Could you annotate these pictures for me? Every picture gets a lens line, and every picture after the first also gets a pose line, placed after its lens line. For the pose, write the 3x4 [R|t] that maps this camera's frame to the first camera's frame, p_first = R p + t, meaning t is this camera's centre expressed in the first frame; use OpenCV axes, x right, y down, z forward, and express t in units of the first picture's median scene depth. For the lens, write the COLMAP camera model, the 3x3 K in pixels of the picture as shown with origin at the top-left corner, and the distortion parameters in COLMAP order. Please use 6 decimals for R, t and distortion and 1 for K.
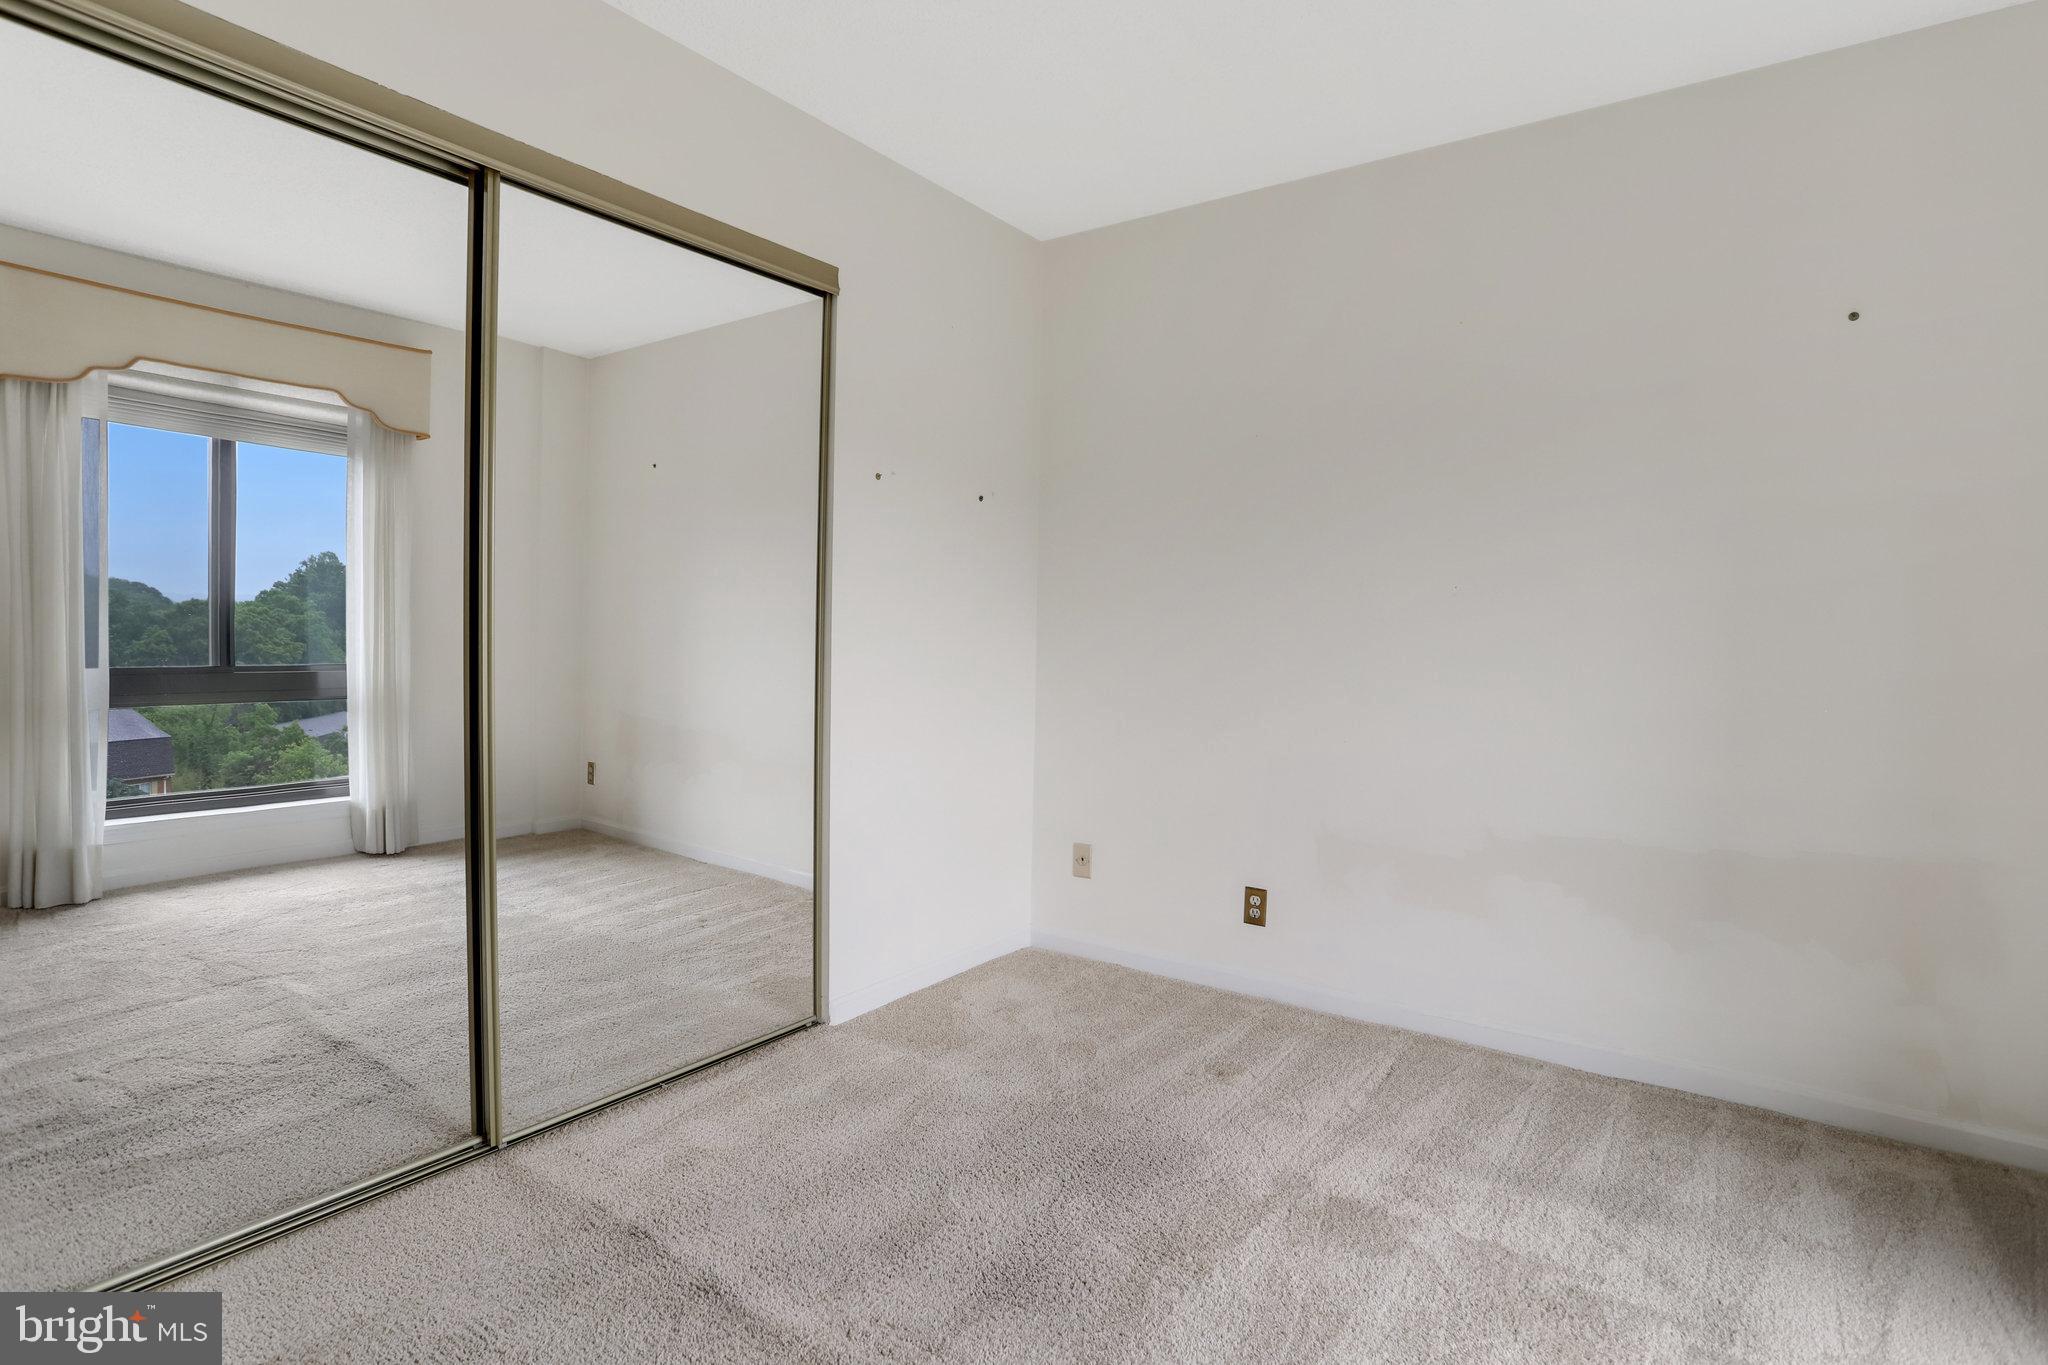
lens RADIAL K [[1012.0, 0, 1019.1], [0, 1012.0, 668.5], [0, 0, 1]] dist [-0.069534, 0.034159]
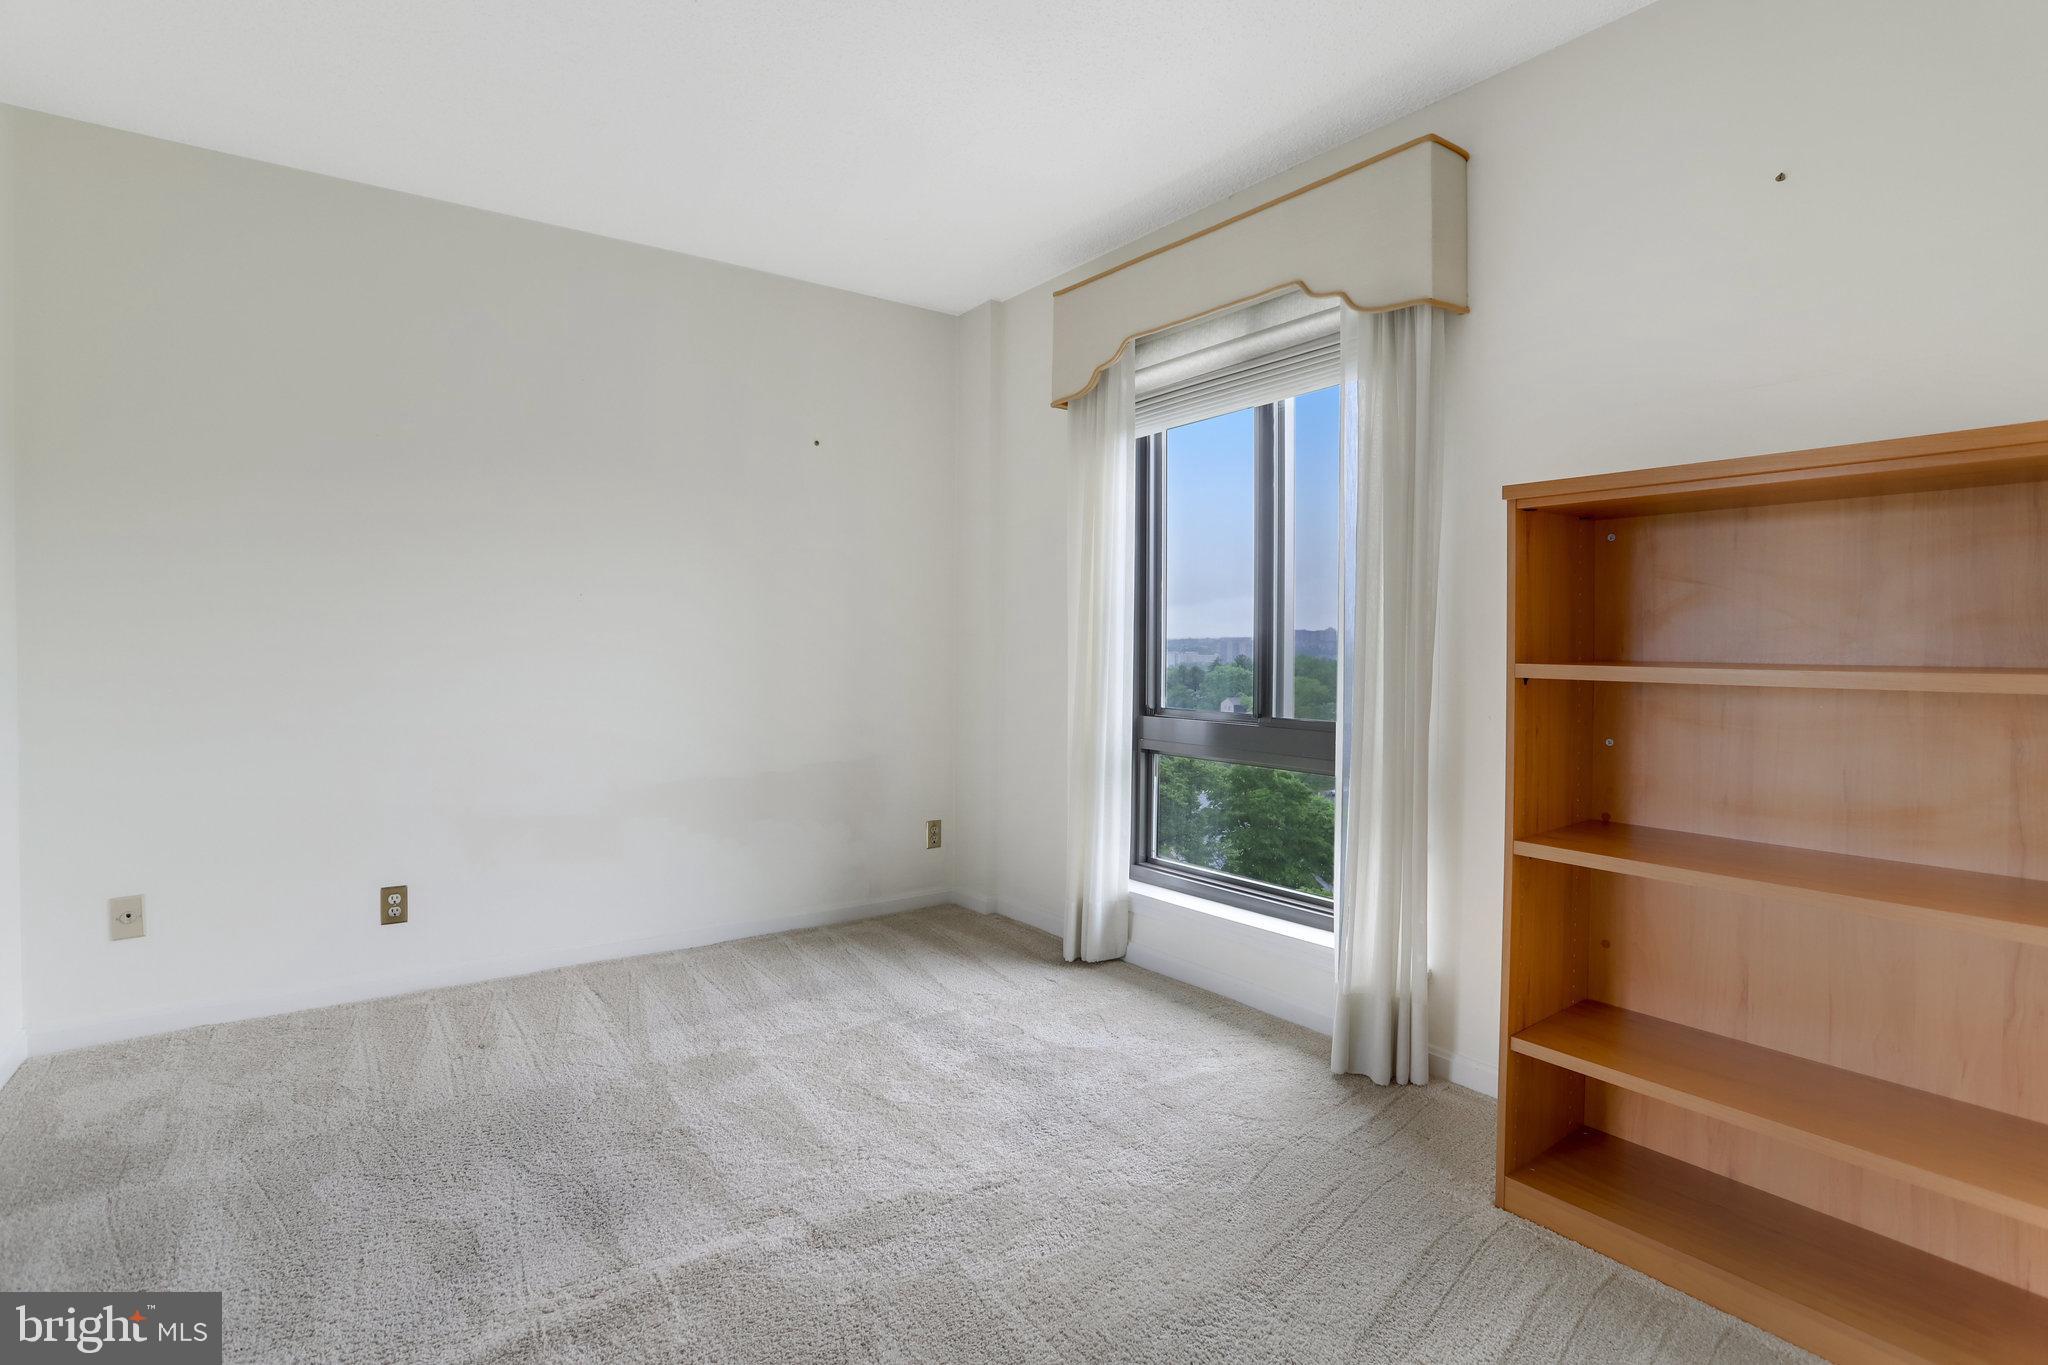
lens RADIAL K [[1012.0, 0, 1019.1], [0, 1012.0, 668.5], [0, 0, 1]] dist [-0.069534, 0.034159]
pose [[0.318344, -0.037384, 0.947238, -0.610035], [0.030431, 0.999110, 0.029204, -0.010312], [-0.947487, 0.019529, 0.319198, 0.115317]]
